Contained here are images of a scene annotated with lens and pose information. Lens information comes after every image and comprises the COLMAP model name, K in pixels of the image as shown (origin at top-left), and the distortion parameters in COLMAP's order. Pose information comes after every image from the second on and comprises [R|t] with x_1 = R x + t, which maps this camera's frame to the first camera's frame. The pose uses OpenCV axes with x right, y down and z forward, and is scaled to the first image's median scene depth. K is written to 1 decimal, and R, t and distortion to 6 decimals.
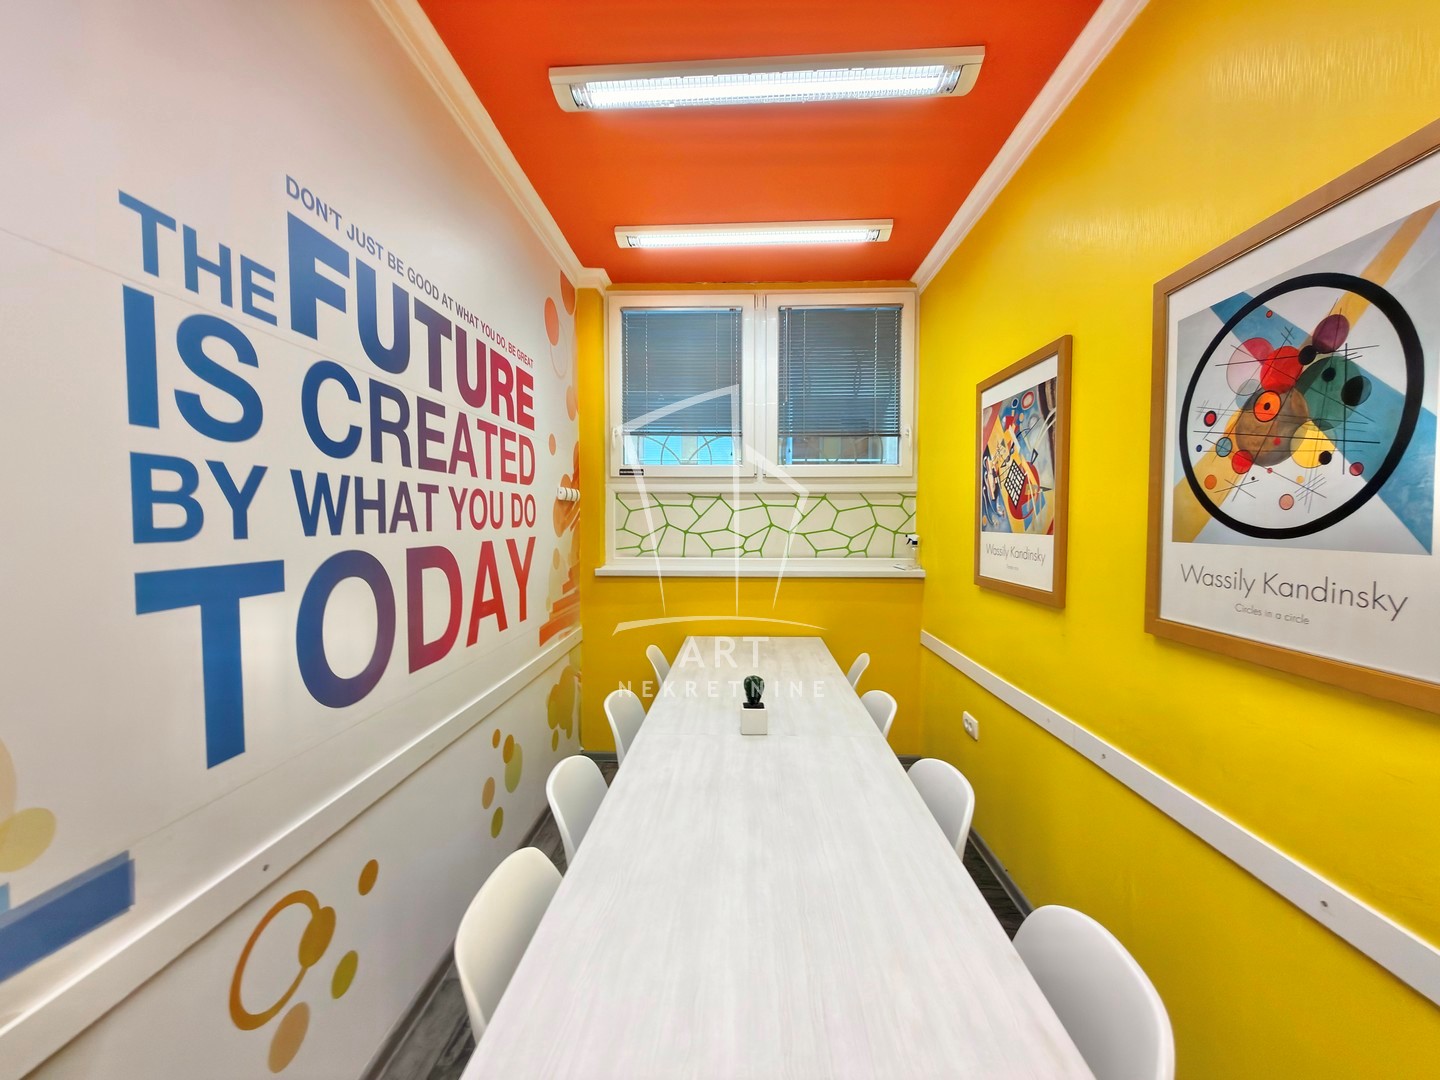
lens RADIAL K [[574.3, 0, 720.0], [0, 574.3, 540.0], [0, 0, 1]] dist [0.000473, 0.000126]
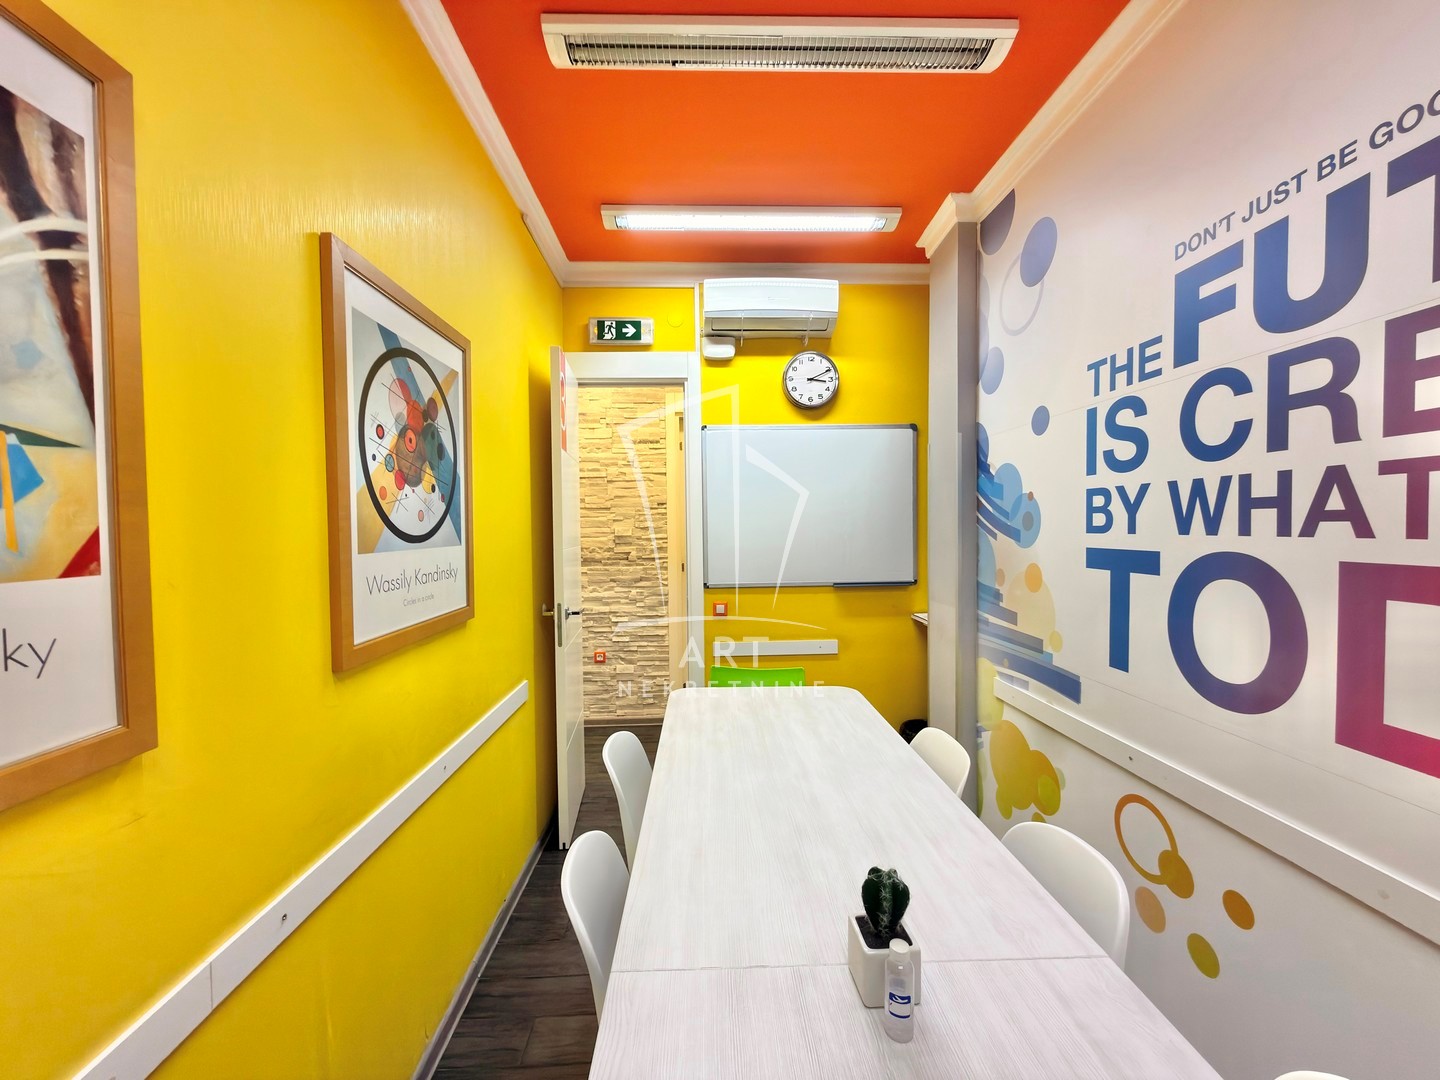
lens RADIAL K [[574.3, 0, 720.0], [0, 574.3, 540.0], [0, 0, 1]] dist [0.000473, 0.000126]
pose [[-0.997031, 0.012069, -0.076048, 0.298036], [0.007261, 0.997975, 0.063195, -0.071655], [0.076656, 0.062456, -0.995100, 1.938688]]
